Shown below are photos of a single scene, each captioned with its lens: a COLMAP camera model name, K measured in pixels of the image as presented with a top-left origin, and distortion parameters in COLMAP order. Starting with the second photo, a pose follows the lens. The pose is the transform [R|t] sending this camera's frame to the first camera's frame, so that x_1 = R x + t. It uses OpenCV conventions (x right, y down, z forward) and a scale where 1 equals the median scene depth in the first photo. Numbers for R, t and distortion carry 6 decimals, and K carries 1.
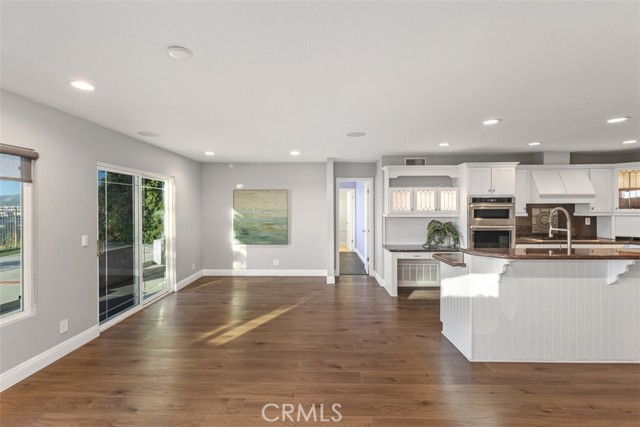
lens RADIAL K [[294.3, 0, 316.5], [0, 294.3, 209.0], [0, 0, 1]] dist [0.000279, 0.001952]
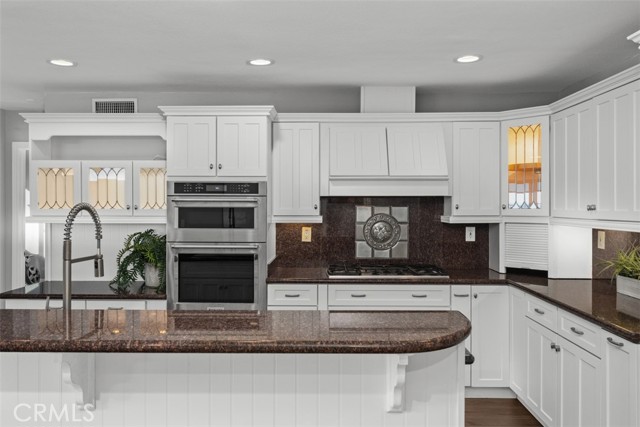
lens RADIAL K [[497.0, 0, 318.7], [0, 497.0, 214.7], [0, 0, 1]] dist [-0.002114, 0.001717]
pose [[0.999986, 0.005146, 0.000802, 0.749655], [-0.005156, 0.999895, 0.013556, 0.000401], [-0.000733, -0.013560, 0.999908, 0.223286]]
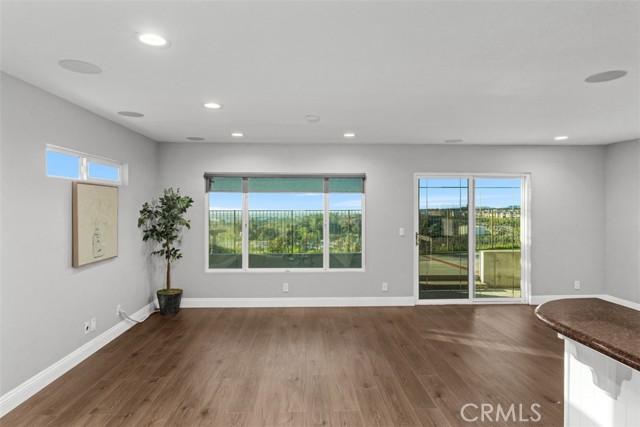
lens RADIAL K [[381.7, 0, 320.3], [0, 381.7, 213.5], [0, 0, 1]] dist [0.005834, 0.001157]
pose [[0.067827, 0.016081, -0.997568, 0.649553], [-0.004727, 0.999864, 0.015796, -0.003247], [0.997686, 0.003644, 0.067893, 0.329343]]
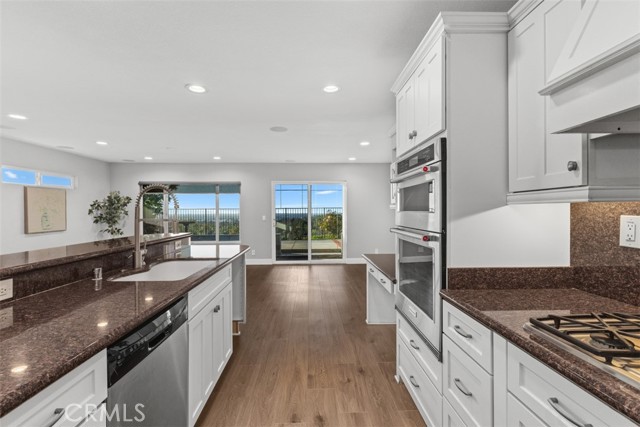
lens RADIAL K [[294.3, 0, 318.4], [0, 294.3, 216.3], [0, 0, 1]] dist [0.000279, 0.001952]
pose [[0.054757, 0.020348, -0.998292, 0.953093], [-0.001233, 0.999793, 0.020311, 0.031702], [0.998499, 0.000118, 0.054771, 0.855568]]
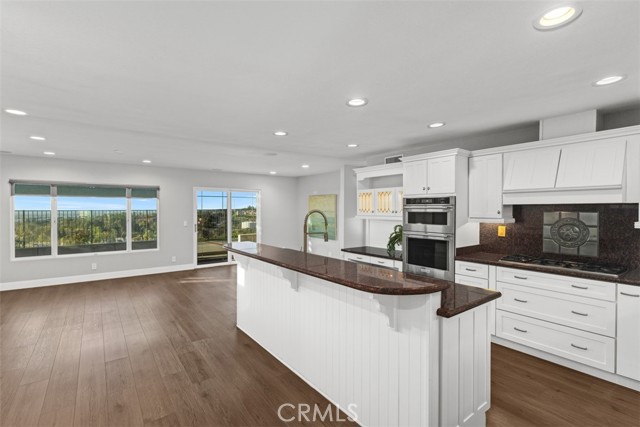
lens RADIAL K [[294.3, 0, 317.1], [0, 294.3, 214.9], [0, 0, 1]] dist [0.000279, 0.001952]
pose [[0.619074, 0.019328, -0.785095, 1.030828], [-0.007708, 0.999798, 0.018536, -0.004533], [0.785295, -0.005423, 0.619098, 0.273659]]
